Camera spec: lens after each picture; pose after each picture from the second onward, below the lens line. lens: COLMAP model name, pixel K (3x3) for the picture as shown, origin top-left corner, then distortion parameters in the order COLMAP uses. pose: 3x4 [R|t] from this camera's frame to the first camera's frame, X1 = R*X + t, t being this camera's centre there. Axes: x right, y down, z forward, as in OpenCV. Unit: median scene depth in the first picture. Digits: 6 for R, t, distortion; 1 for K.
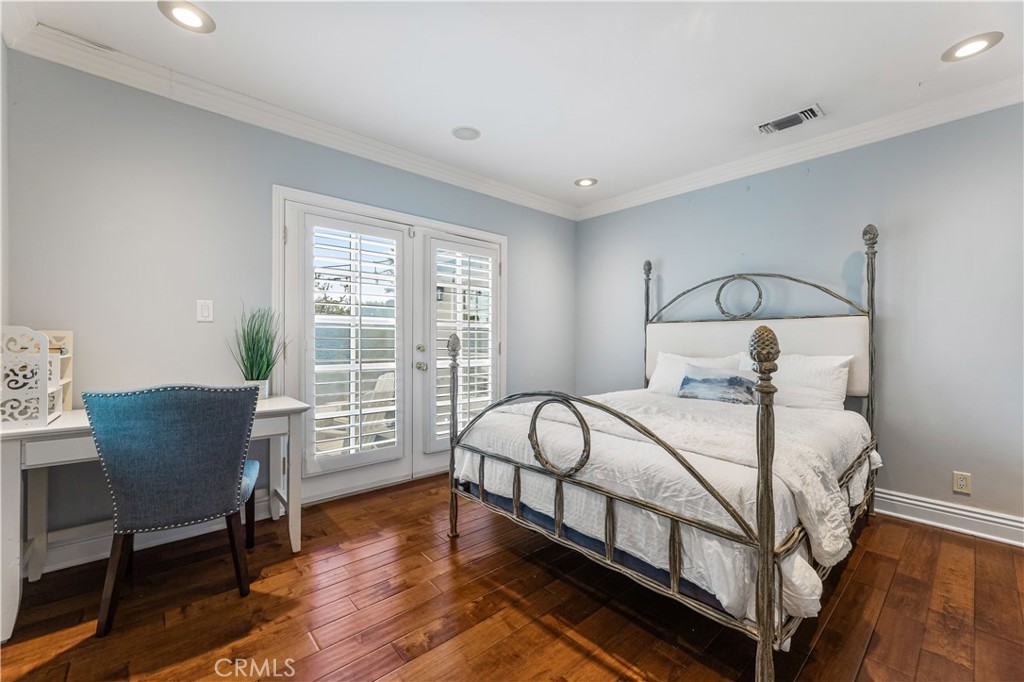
lens RADIAL K [[412.4, 0, 517.4], [0, 412.4, 341.7], [0, 0, 1]] dist [0.005821, -0.000405]
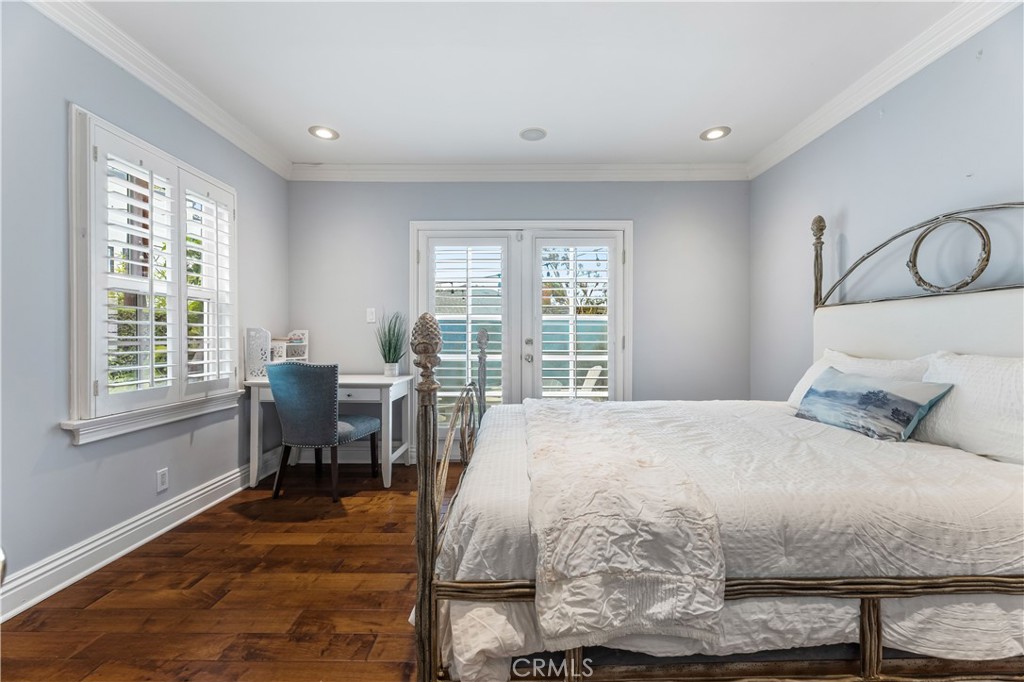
lens RADIAL K [[412.4, 0, 516.8], [0, 412.4, 334.4], [0, 0, 1]] dist [0.005821, -0.000405]
pose [[0.744921, -0.004867, -0.667135, 0.523354], [0.004480, 0.999987, -0.002293, 0.000461], [0.667138, -0.001281, 0.744933, 0.191393]]
